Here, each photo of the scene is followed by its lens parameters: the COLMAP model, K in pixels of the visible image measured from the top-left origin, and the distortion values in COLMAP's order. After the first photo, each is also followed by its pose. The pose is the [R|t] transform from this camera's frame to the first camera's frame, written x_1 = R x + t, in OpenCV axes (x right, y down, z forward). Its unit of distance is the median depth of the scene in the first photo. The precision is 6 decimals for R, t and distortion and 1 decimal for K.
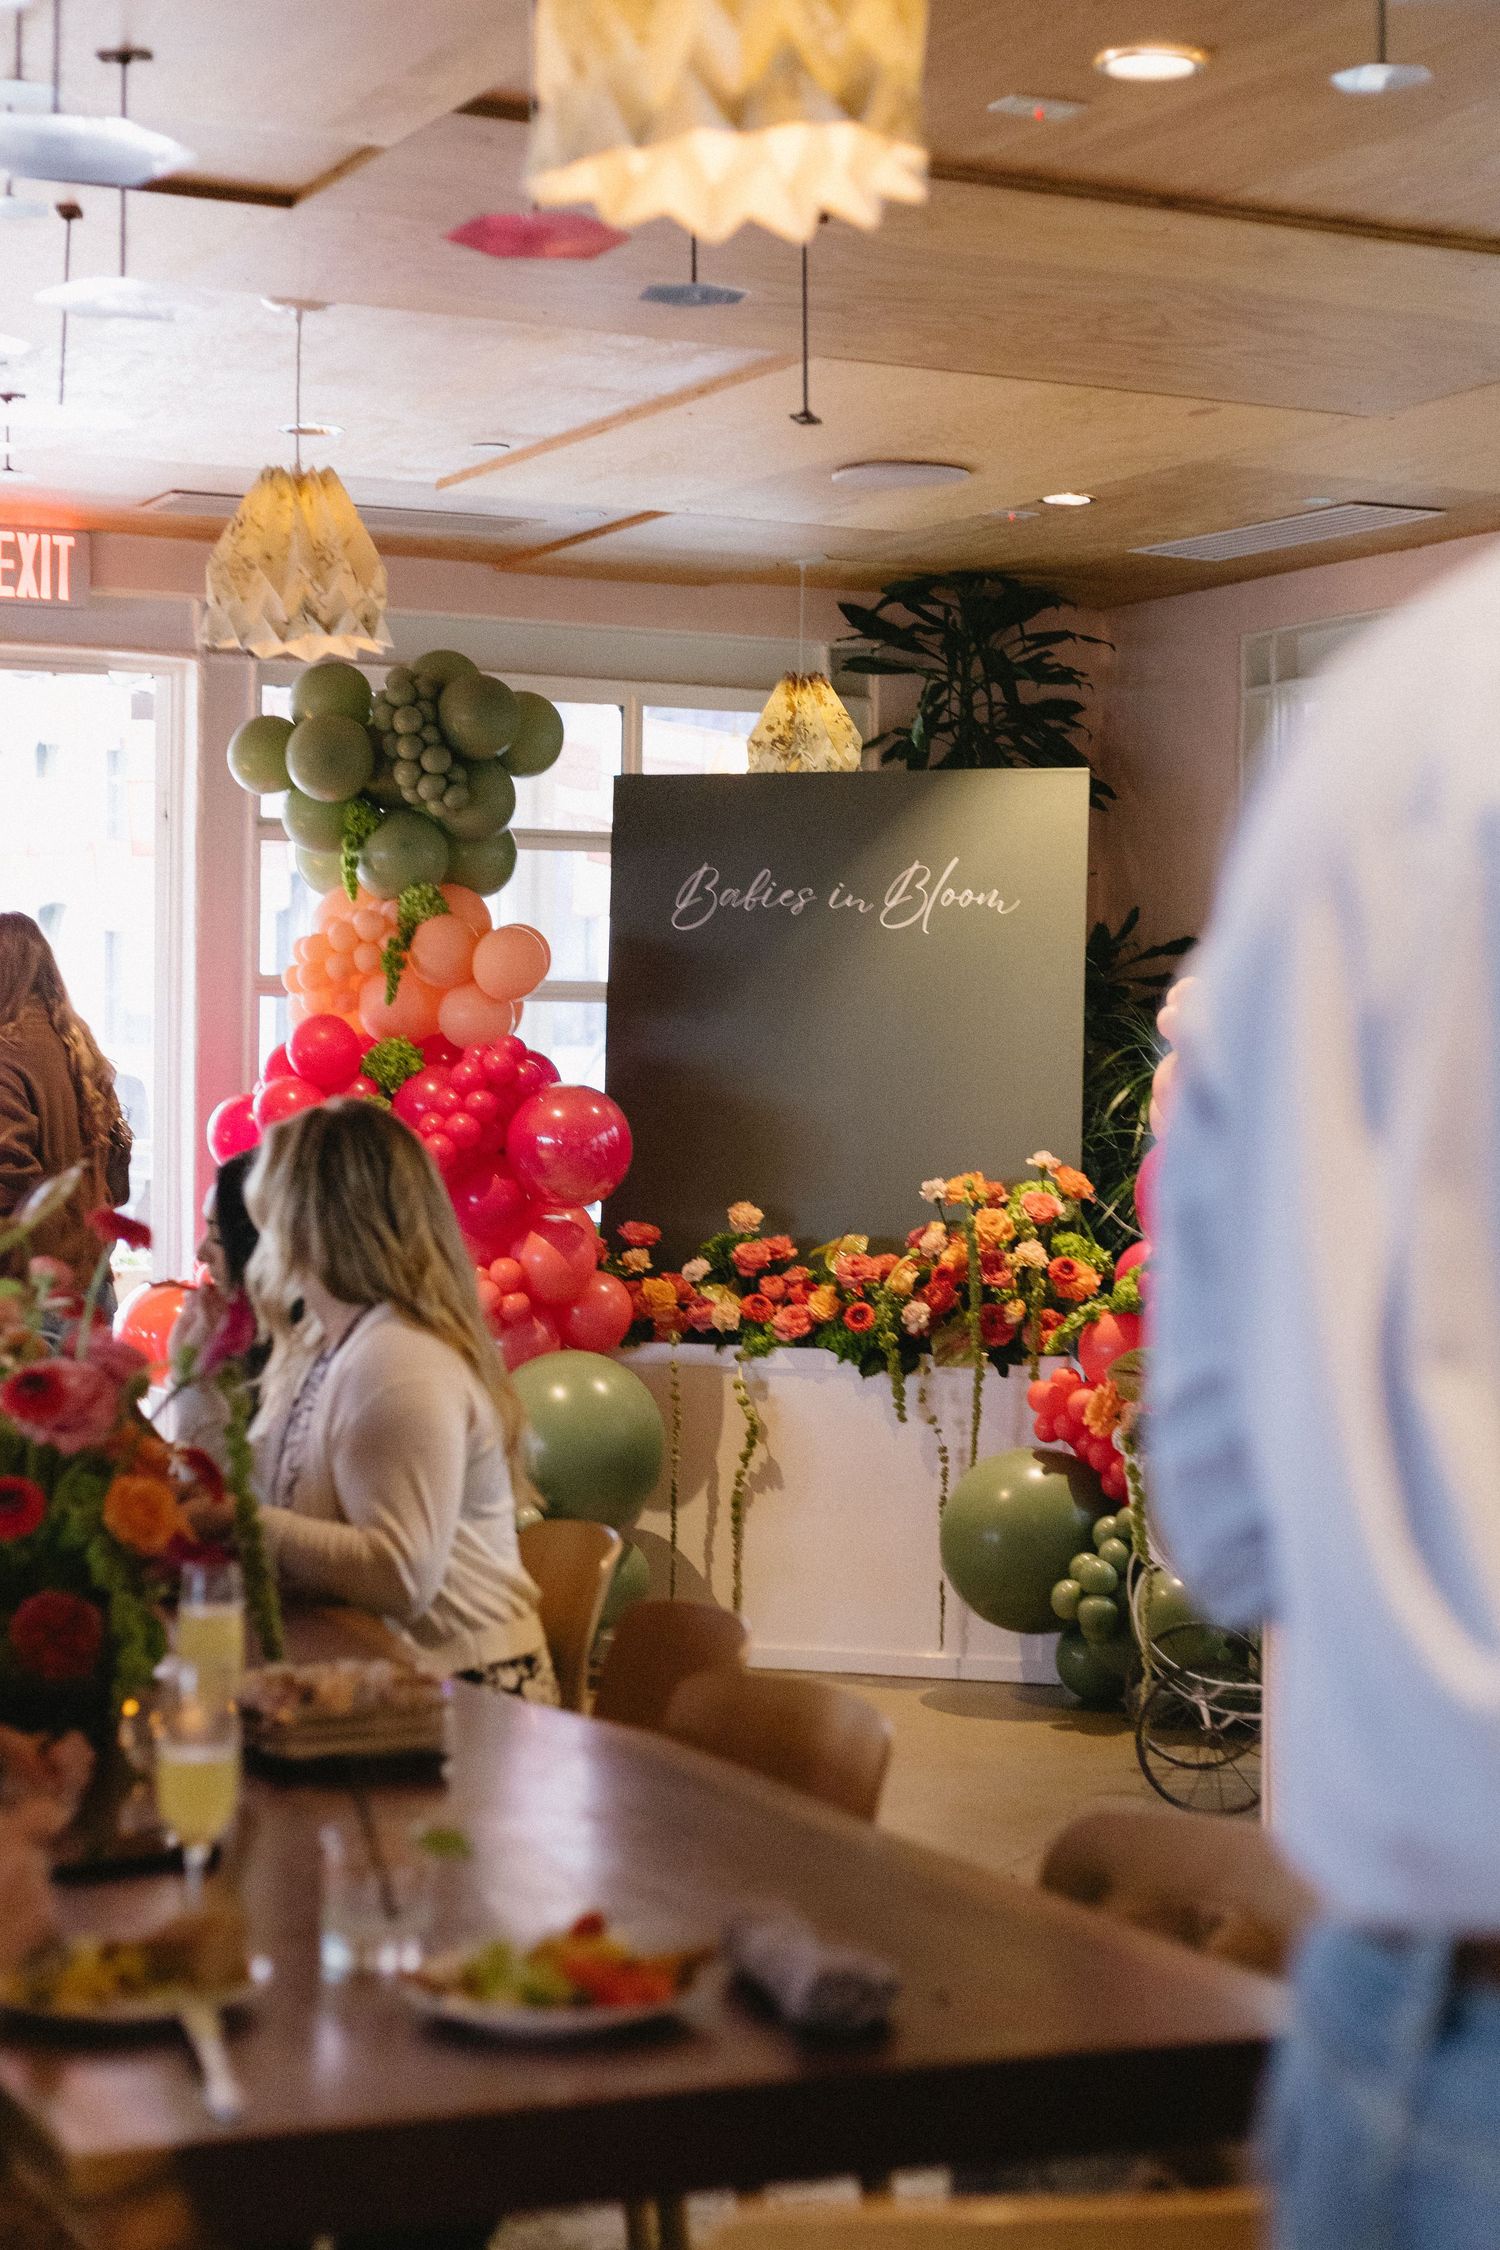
lens RADIAL K [[3503.6, 0, 701.6], [0, 3503.6, 1064.5], [0, 0, 1]] dist [-0.012359, -0.017963]
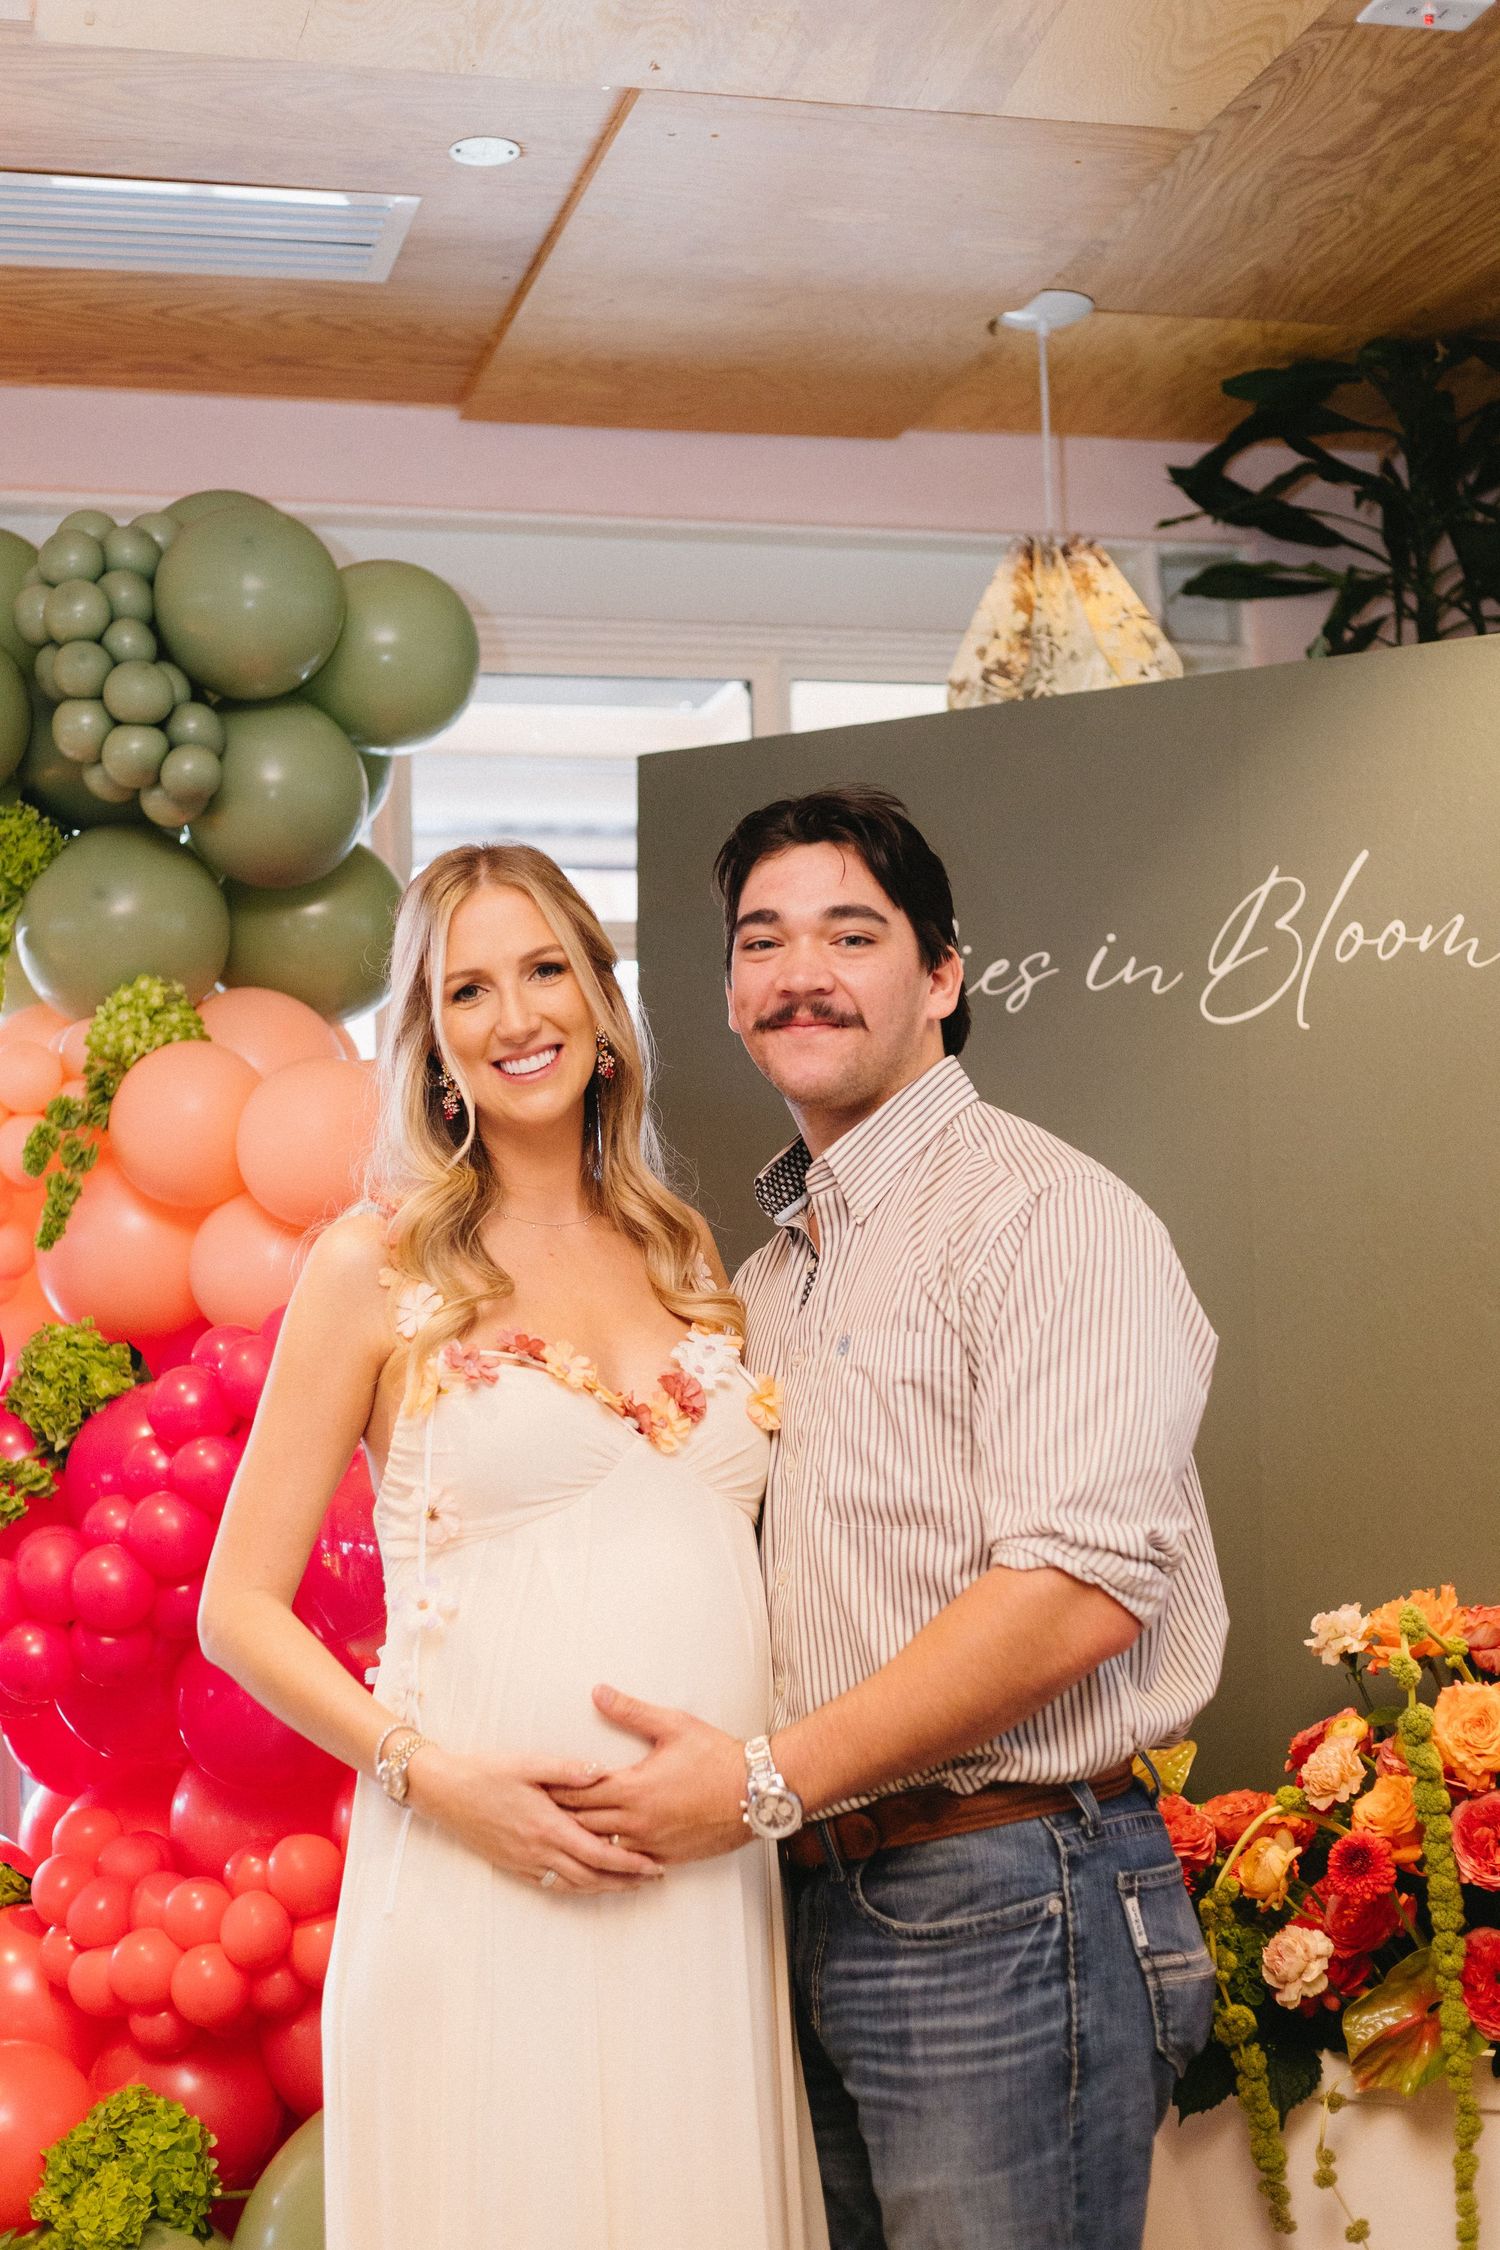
lens RADIAL K [[3303.7, 0, 750.0], [0, 3303.7, 1125.0], [0, 0, 1]] dist [0.002262, 0.035642]
pose [[0.981566, -0.059752, -0.181545, 0.072036], [0.043848, 0.994940, -0.090393, 0.008635], [0.186028, 0.080766, 0.979219, 0.601959]]
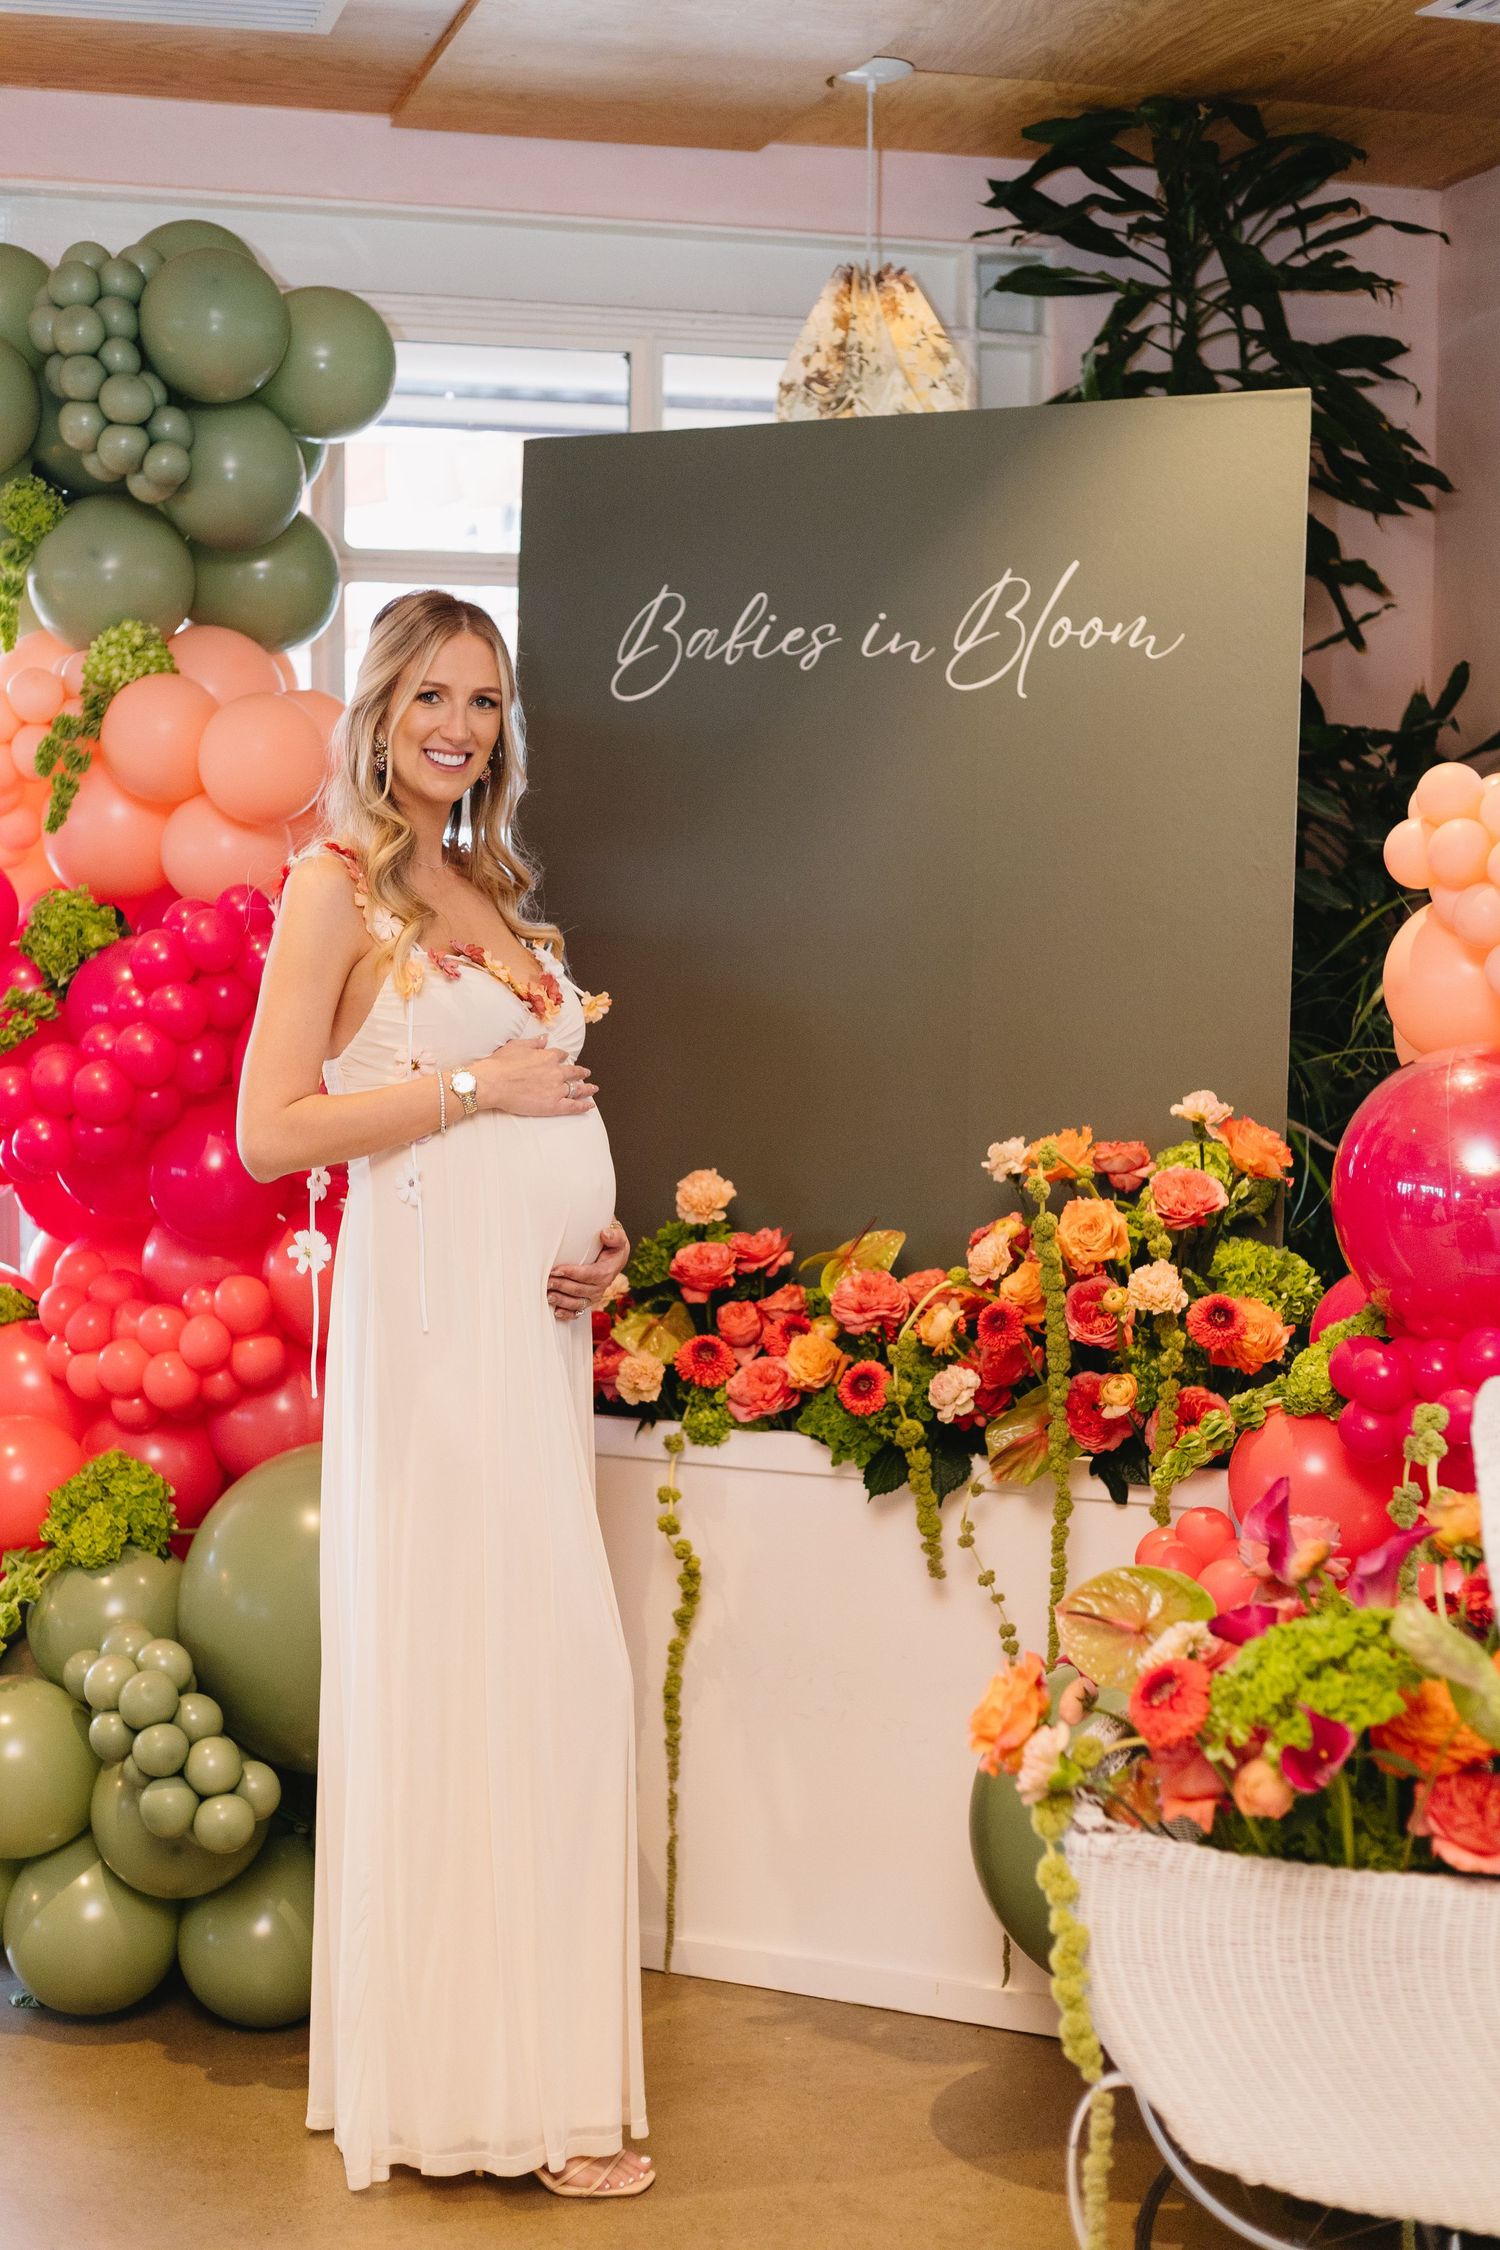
lens RADIAL K [[3303.7, 0, 750.0], [0, 3303.7, 1125.0], [0, 0, 1]] dist [0.002262, 0.035642]
pose [[0.985383, 0.006277, -0.170237, 0.114686], [0.005225, 0.997737, 0.067036, -0.004797], [0.170272, -0.066945, 0.983120, 0.476150]]
